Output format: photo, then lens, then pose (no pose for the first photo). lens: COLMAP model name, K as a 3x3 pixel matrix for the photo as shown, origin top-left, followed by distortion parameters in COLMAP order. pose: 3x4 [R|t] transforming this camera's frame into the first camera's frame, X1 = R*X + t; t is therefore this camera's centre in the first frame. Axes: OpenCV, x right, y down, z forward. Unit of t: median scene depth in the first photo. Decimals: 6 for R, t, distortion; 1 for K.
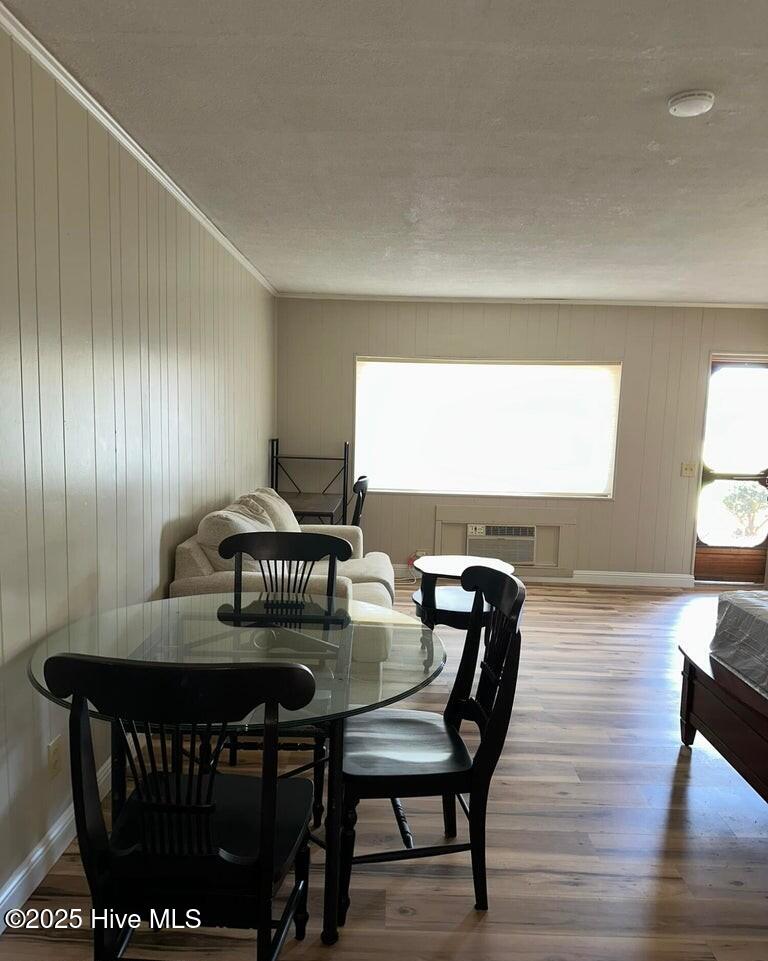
lens RADIAL K [[703.9, 0, 384.9], [0, 703.9, 478.9], [0, 0, 1]] dist [0.012519, -0.000435]
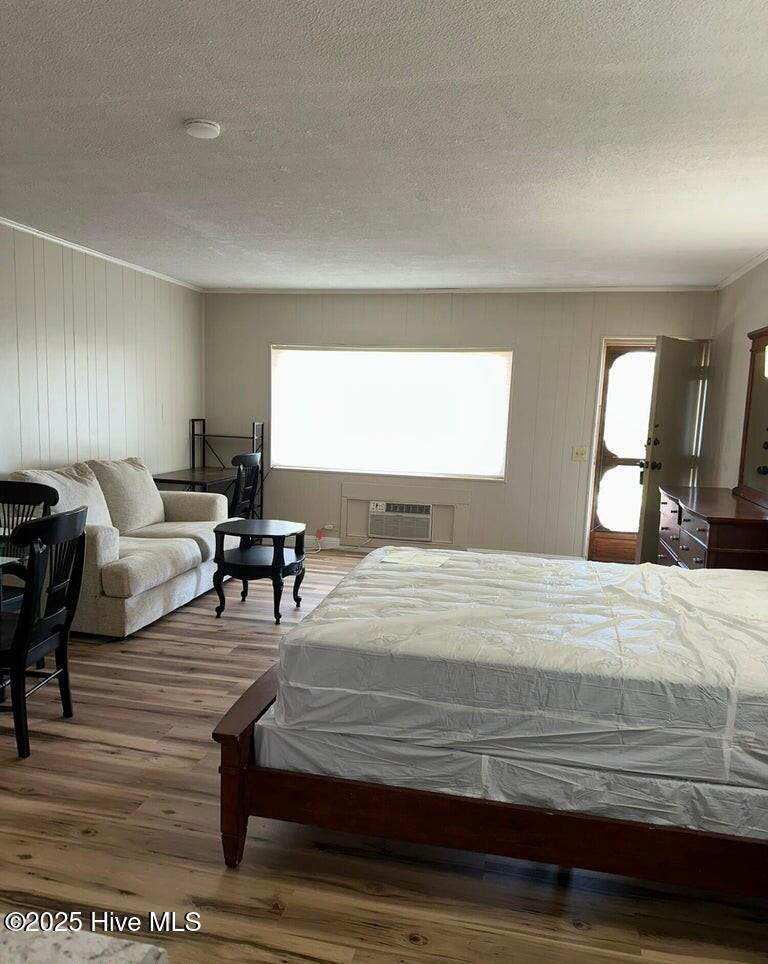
lens RADIAL K [[706.1, 0, 379.3], [0, 706.1, 487.0], [0, 0, 1]] dist [0.012519, -0.000435]
pose [[0.979125, 0.028270, -0.201286, 0.356206], [-0.024292, 0.999458, 0.022203, 0.019335], [0.201804, -0.016850, 0.979281, -0.052961]]
